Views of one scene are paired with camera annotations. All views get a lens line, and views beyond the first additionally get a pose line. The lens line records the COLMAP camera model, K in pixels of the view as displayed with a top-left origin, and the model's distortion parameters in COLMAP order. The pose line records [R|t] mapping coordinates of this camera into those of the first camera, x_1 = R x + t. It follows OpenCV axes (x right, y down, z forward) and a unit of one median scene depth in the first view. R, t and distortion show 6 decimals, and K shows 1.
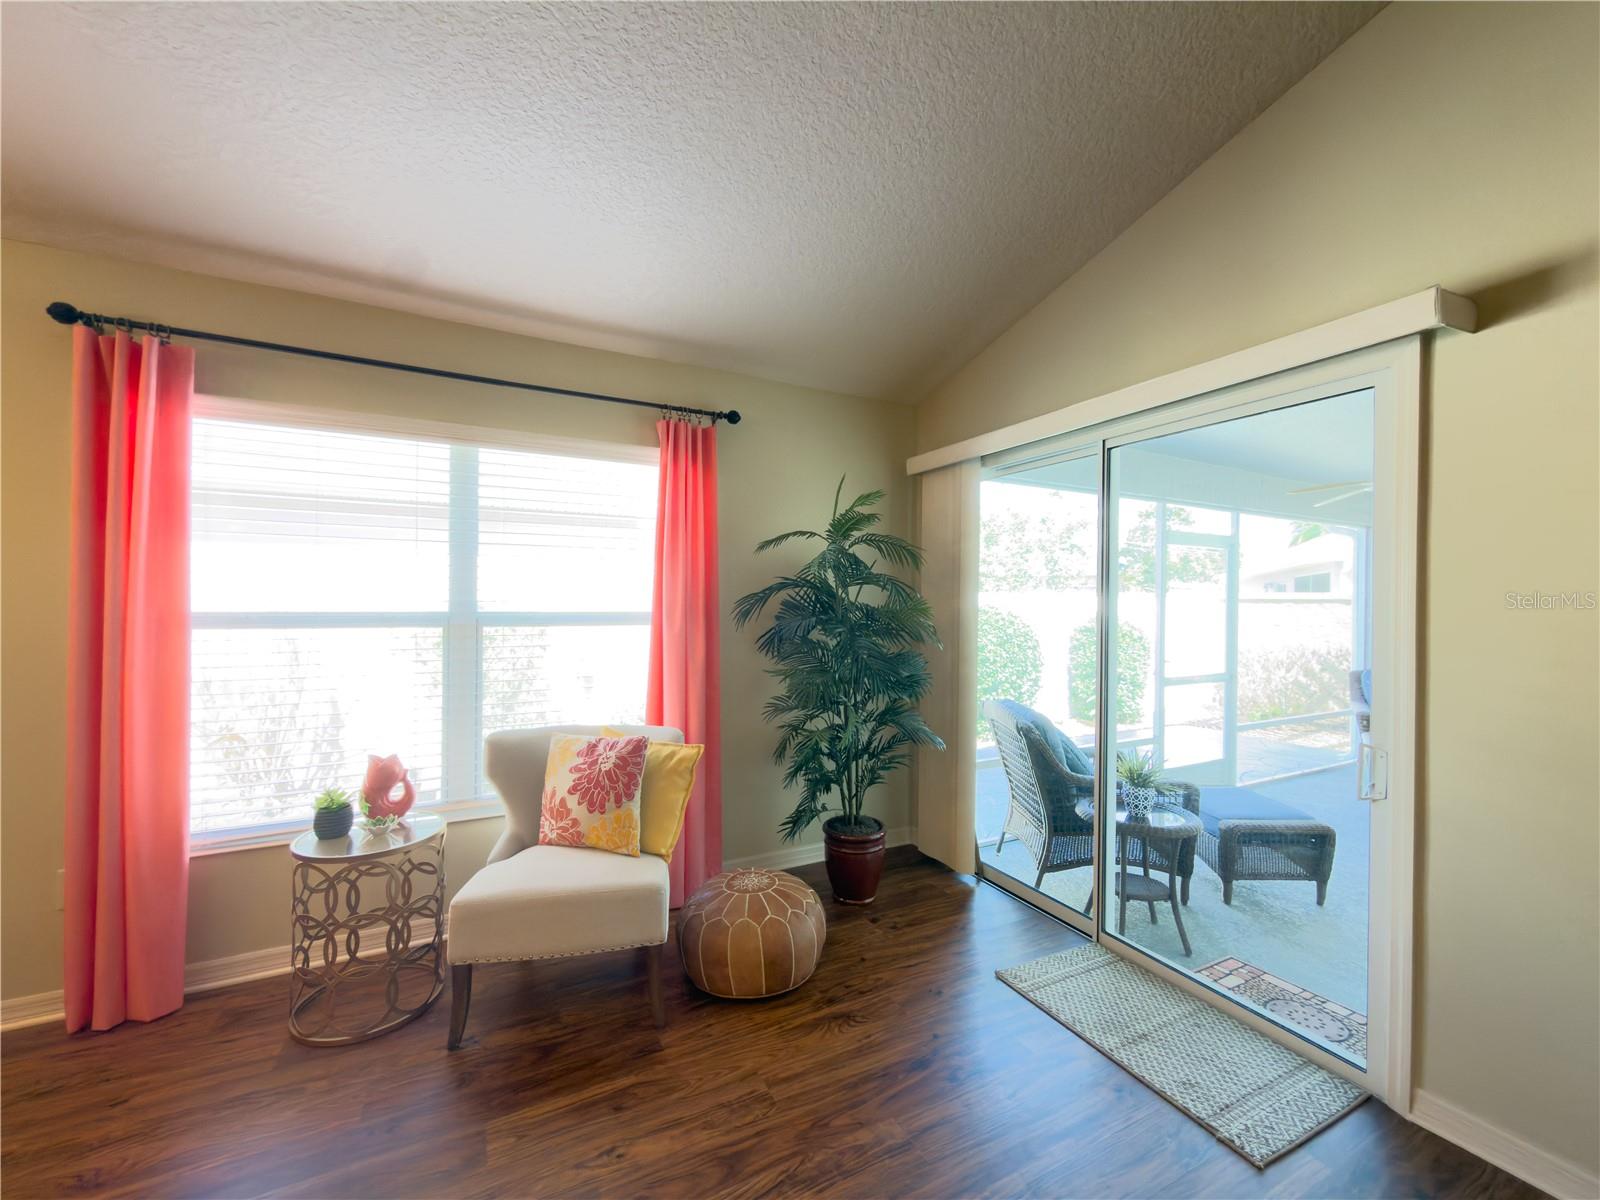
lens RADIAL K [[639.3, 0, 801.1], [0, 639.3, 598.1], [0, 0, 1]] dist [0.001191, -0.000366]
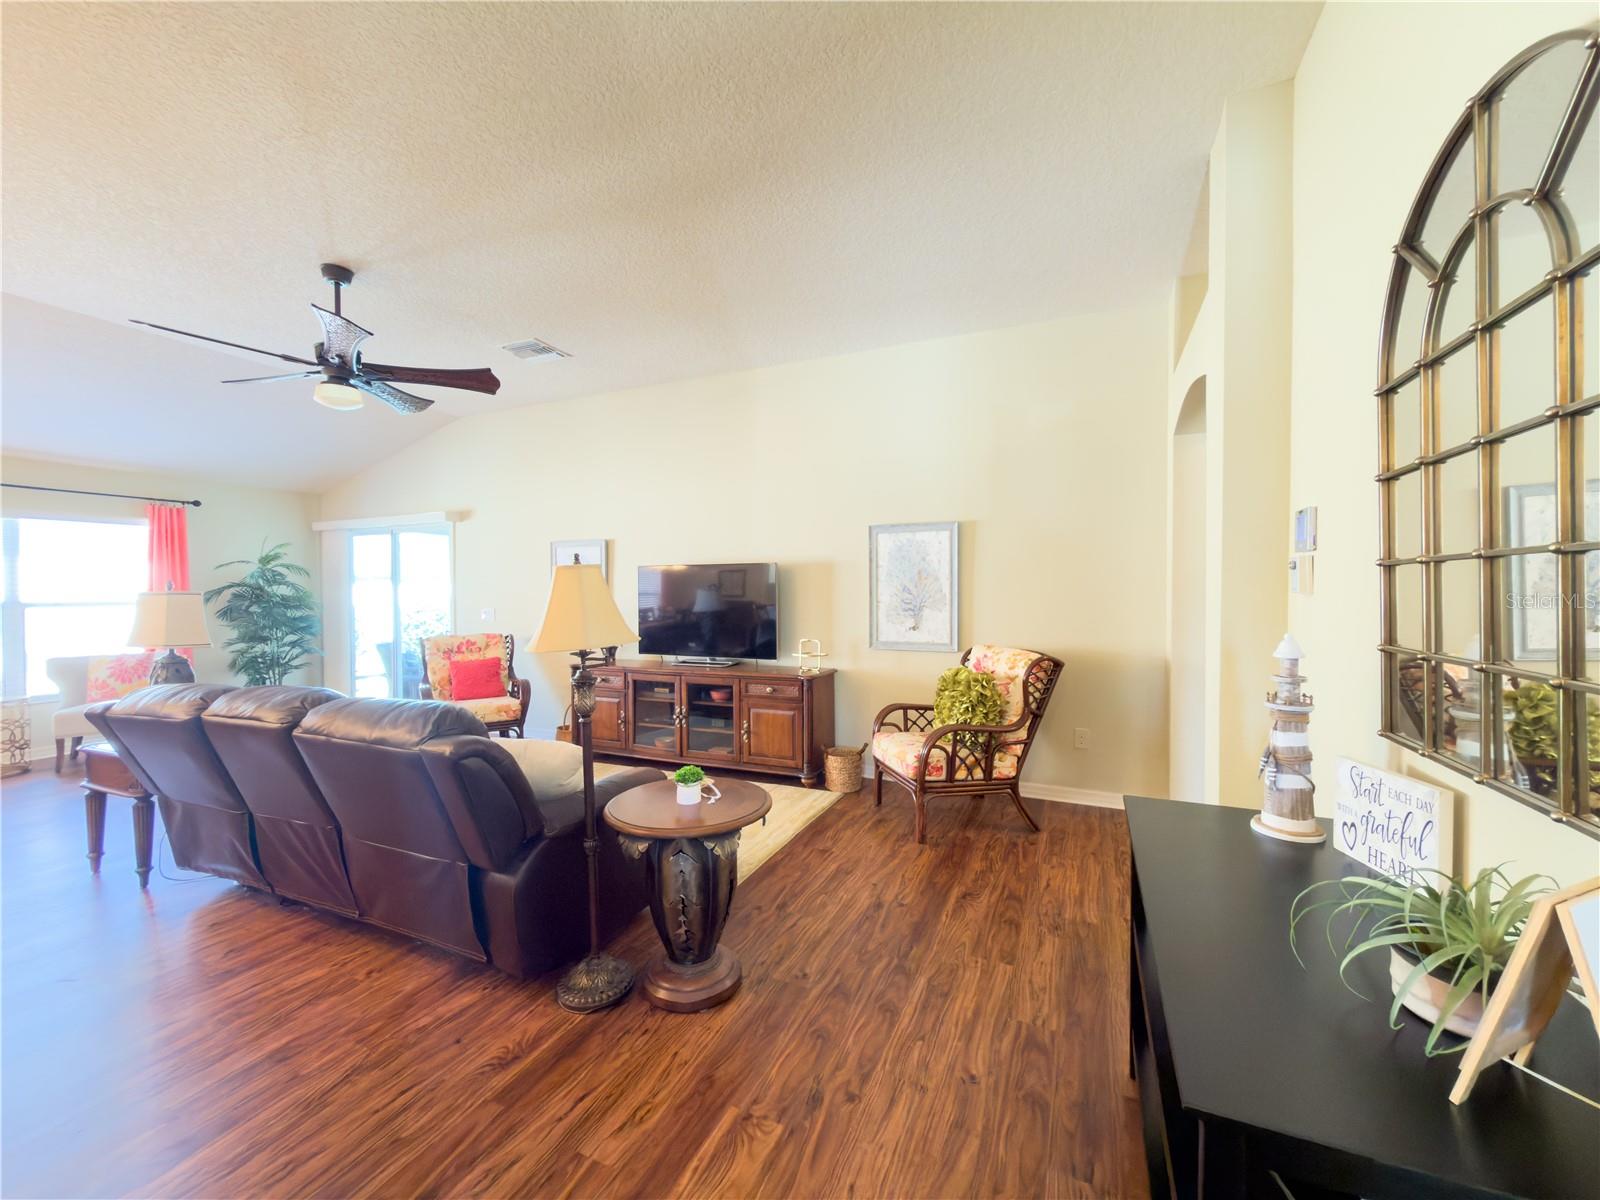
lens RADIAL K [[639.3, 0, 803.4], [0, 639.3, 599.1], [0, 0, 1]] dist [0.001191, -0.000366]
pose [[0.780843, -0.022518, 0.624321, 0.130797], [0.010320, 0.999679, 0.023149, -0.005533], [-0.624642, -0.011633, 0.780825, -1.902846]]
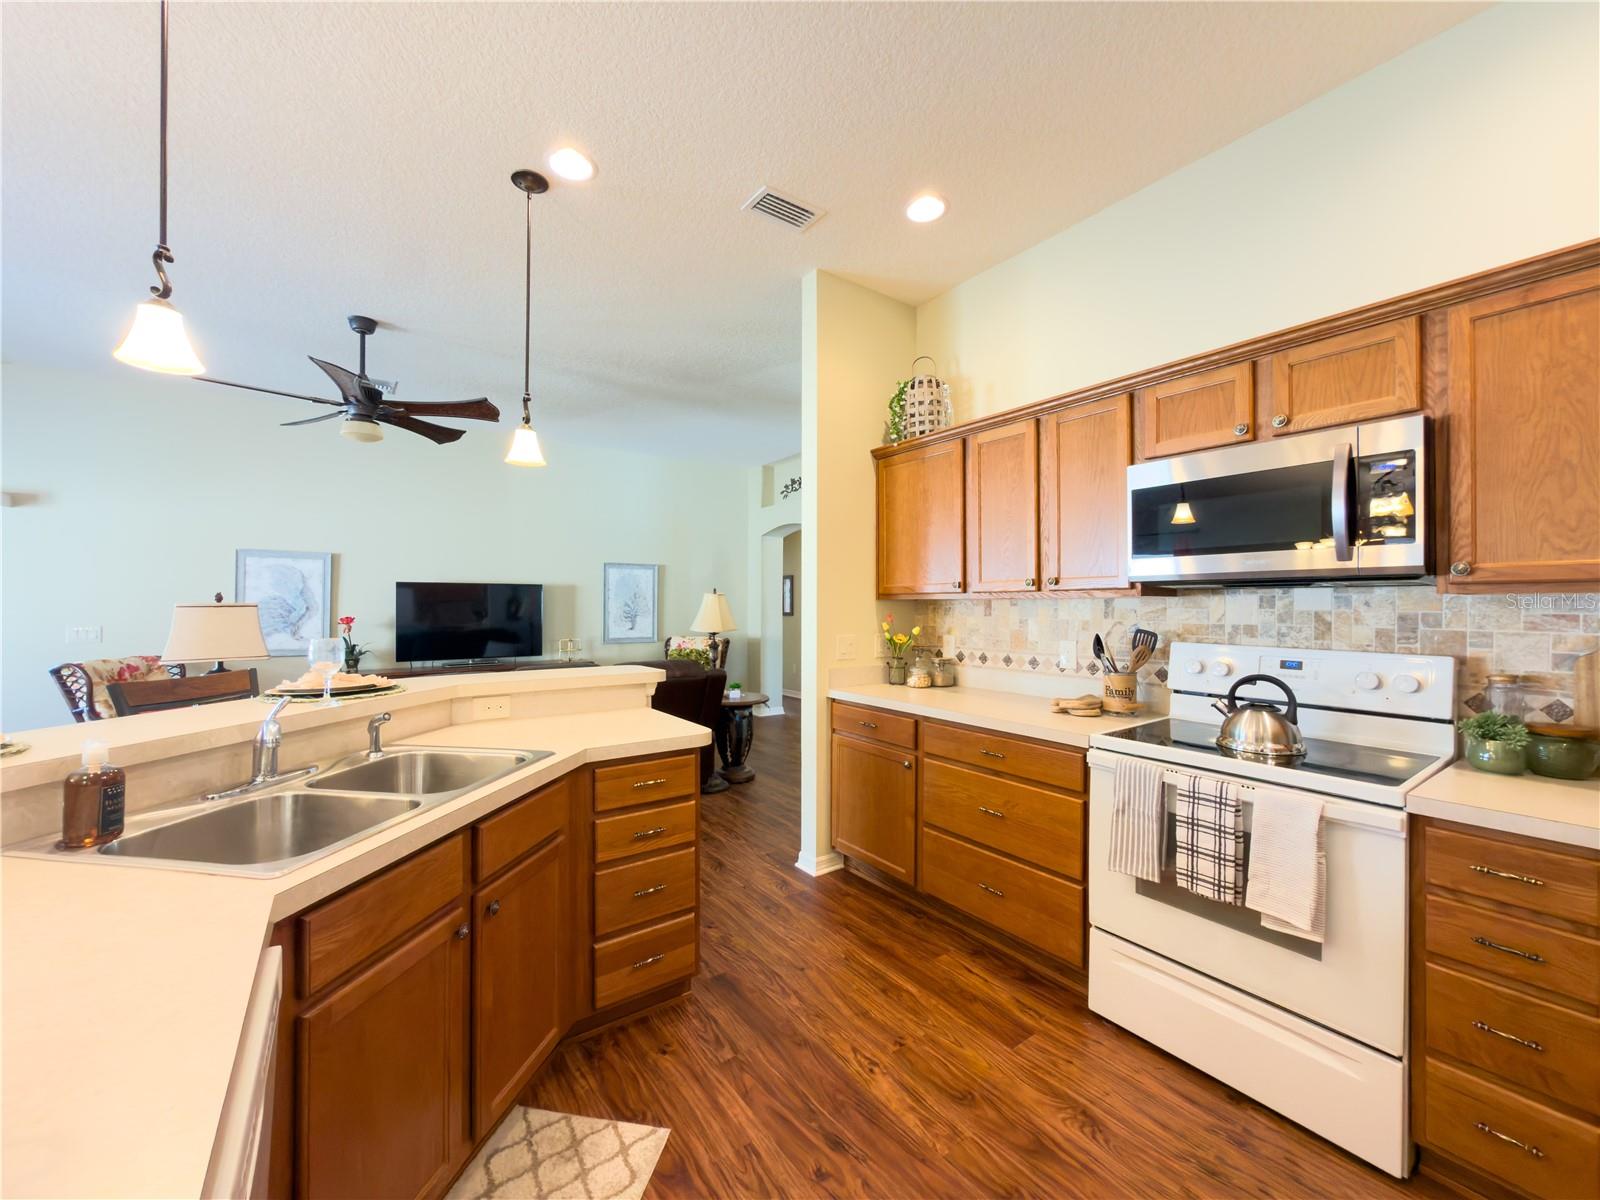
lens RADIAL K [[639.3, 0, 800.4], [0, 639.3, 601.6], [0, 0, 1]] dist [0.001191, -0.000366]
pose [[-0.146053, -0.005657, 0.989261, -1.262832], [-0.005510, 0.999973, 0.004904, -0.018172], [-0.989261, -0.004735, -0.146080, -1.139528]]
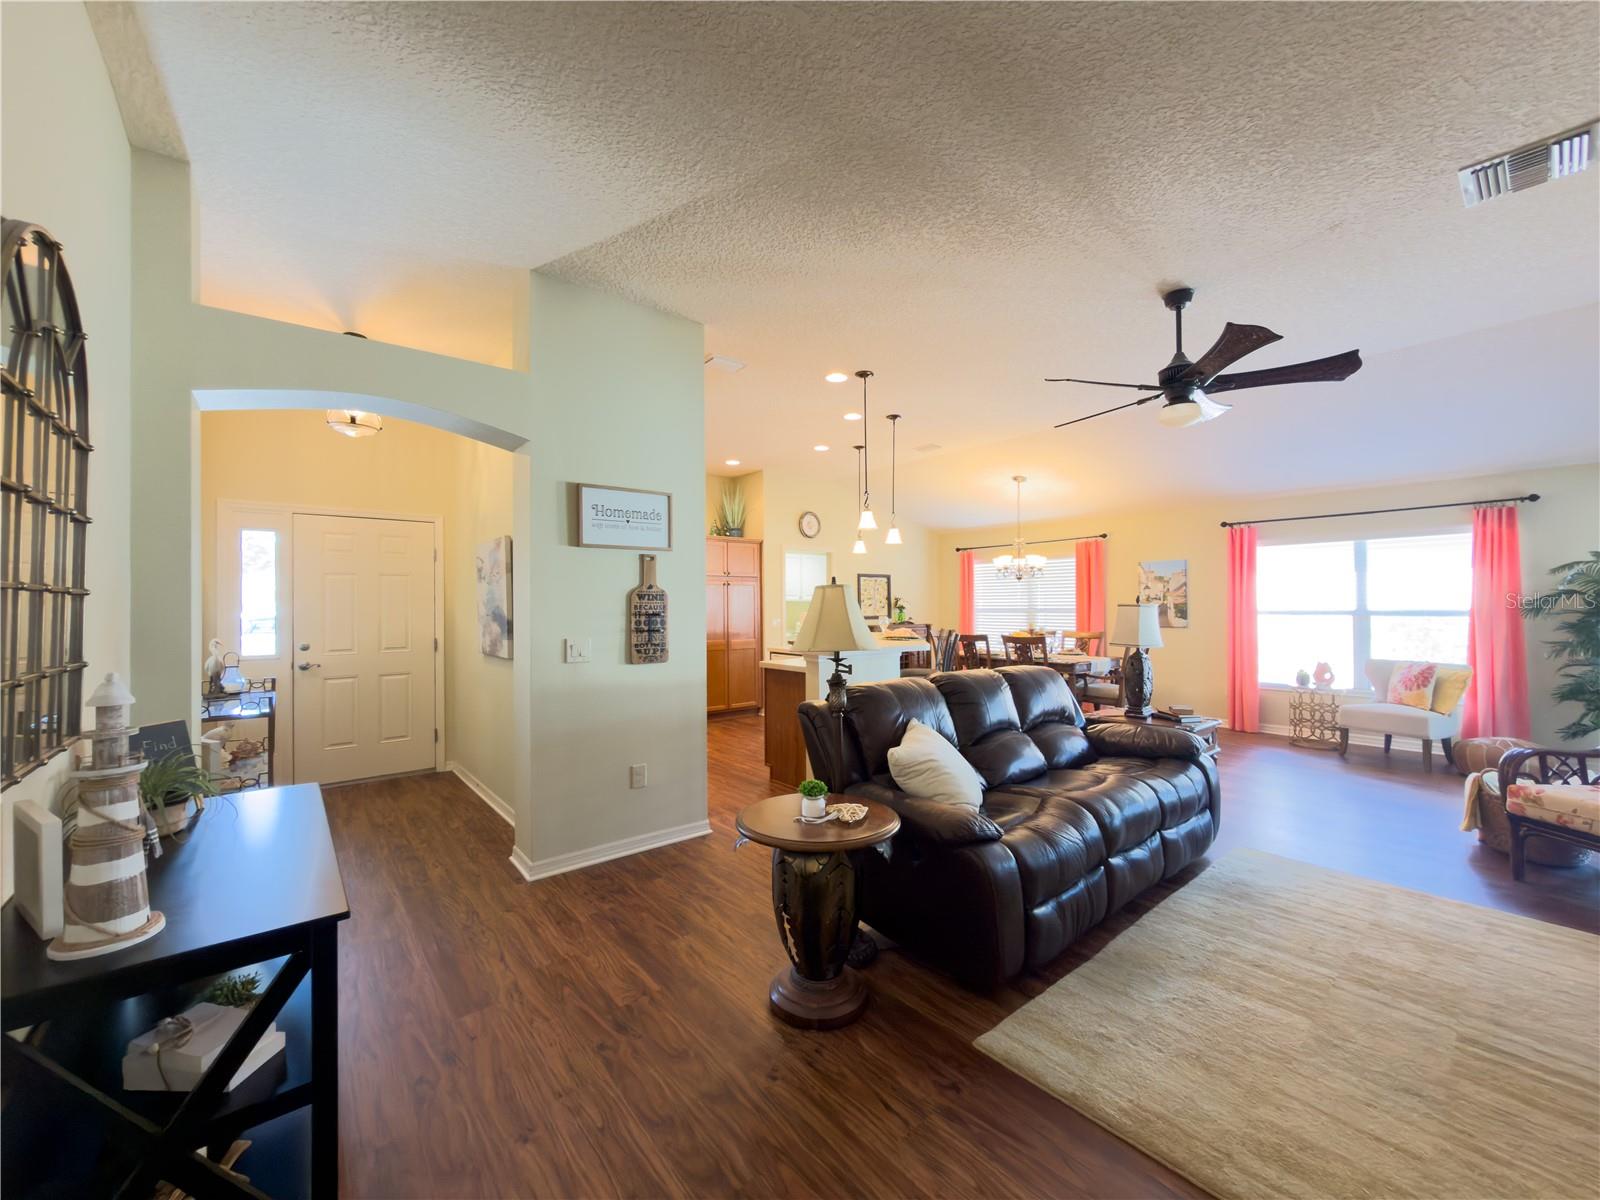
lens RADIAL K [[639.3, 0, 800.8], [0, 639.3, 604.6], [0, 0, 1]] dist [0.001191, -0.000366]
pose [[0.201072, -0.014311, -0.979472, 1.267952], [0.011479, 0.999859, -0.012253, 0.006609], [0.979509, -0.008779, 0.201208, -1.388545]]
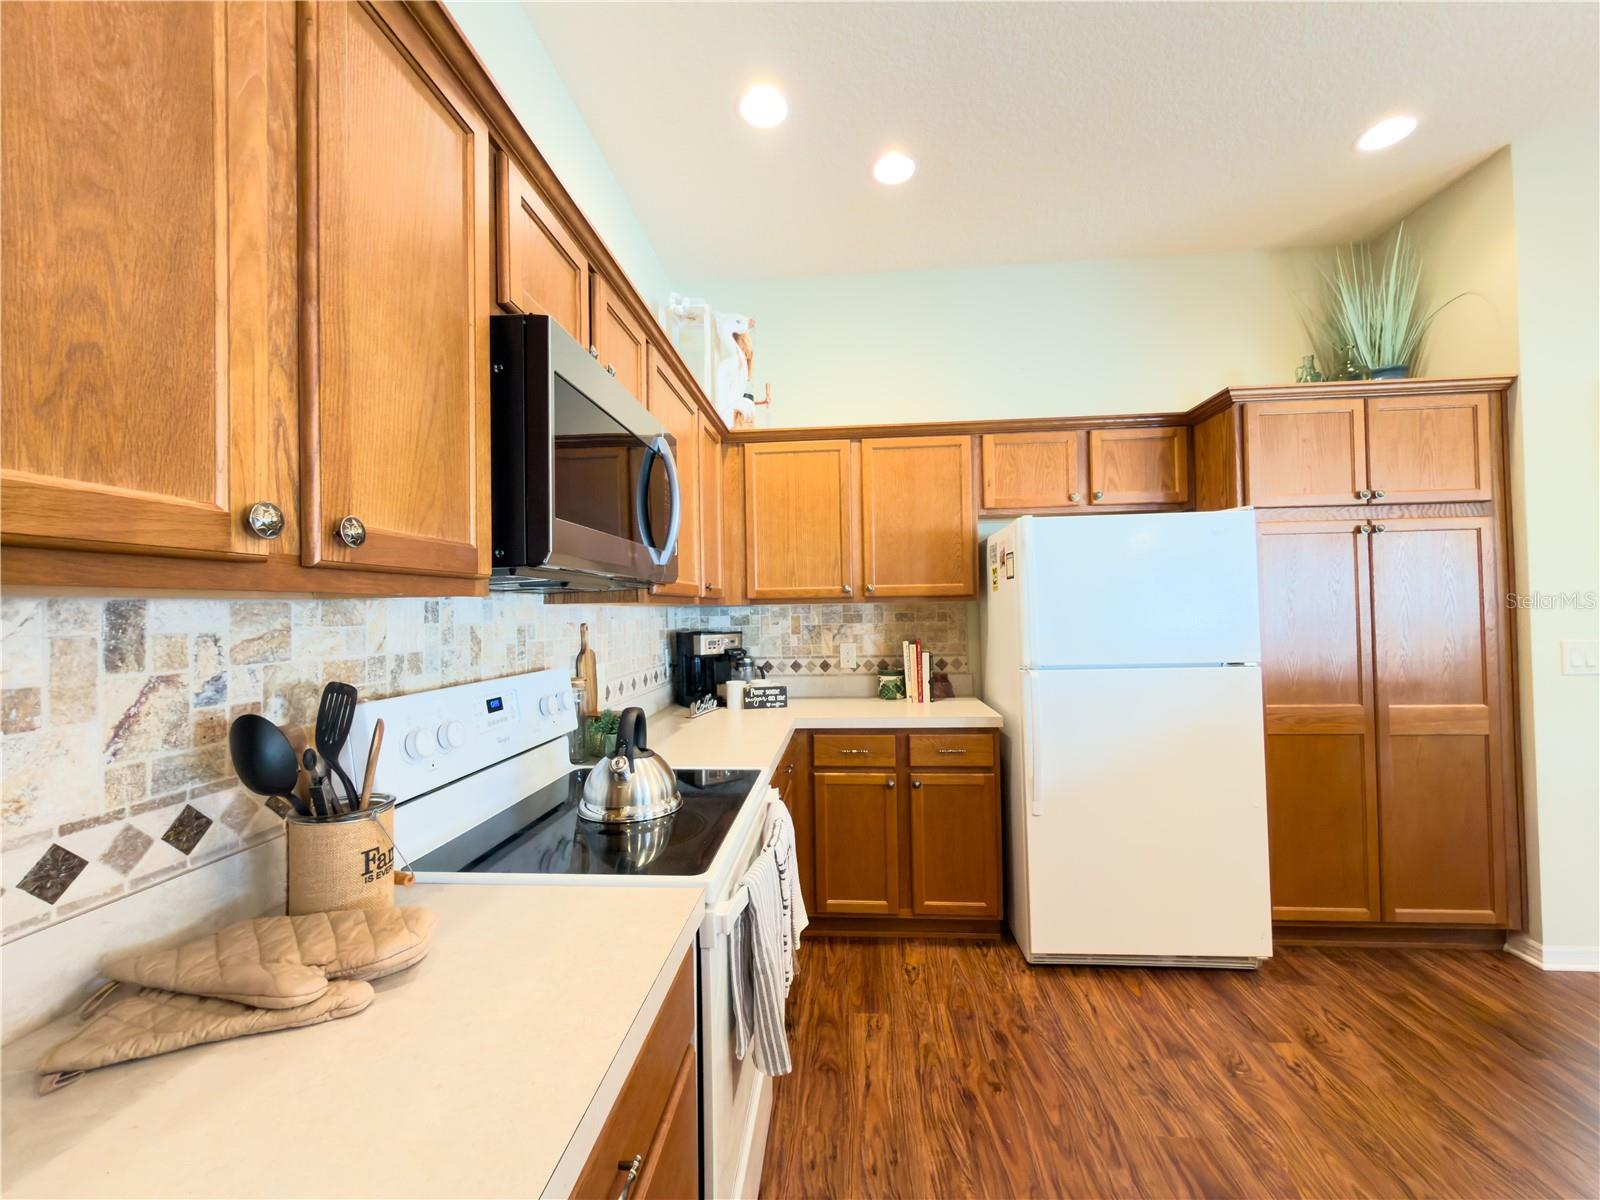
lens RADIAL K [[639.3, 0, 800.1], [0, 639.3, 601.0], [0, 0, 1]] dist [0.001191, -0.000366]
pose [[-0.528540, -0.013852, -0.848796, -0.298595], [0.014110, 0.999585, -0.025099, -0.009170], [0.848791, -0.025242, -0.528125, -1.346582]]
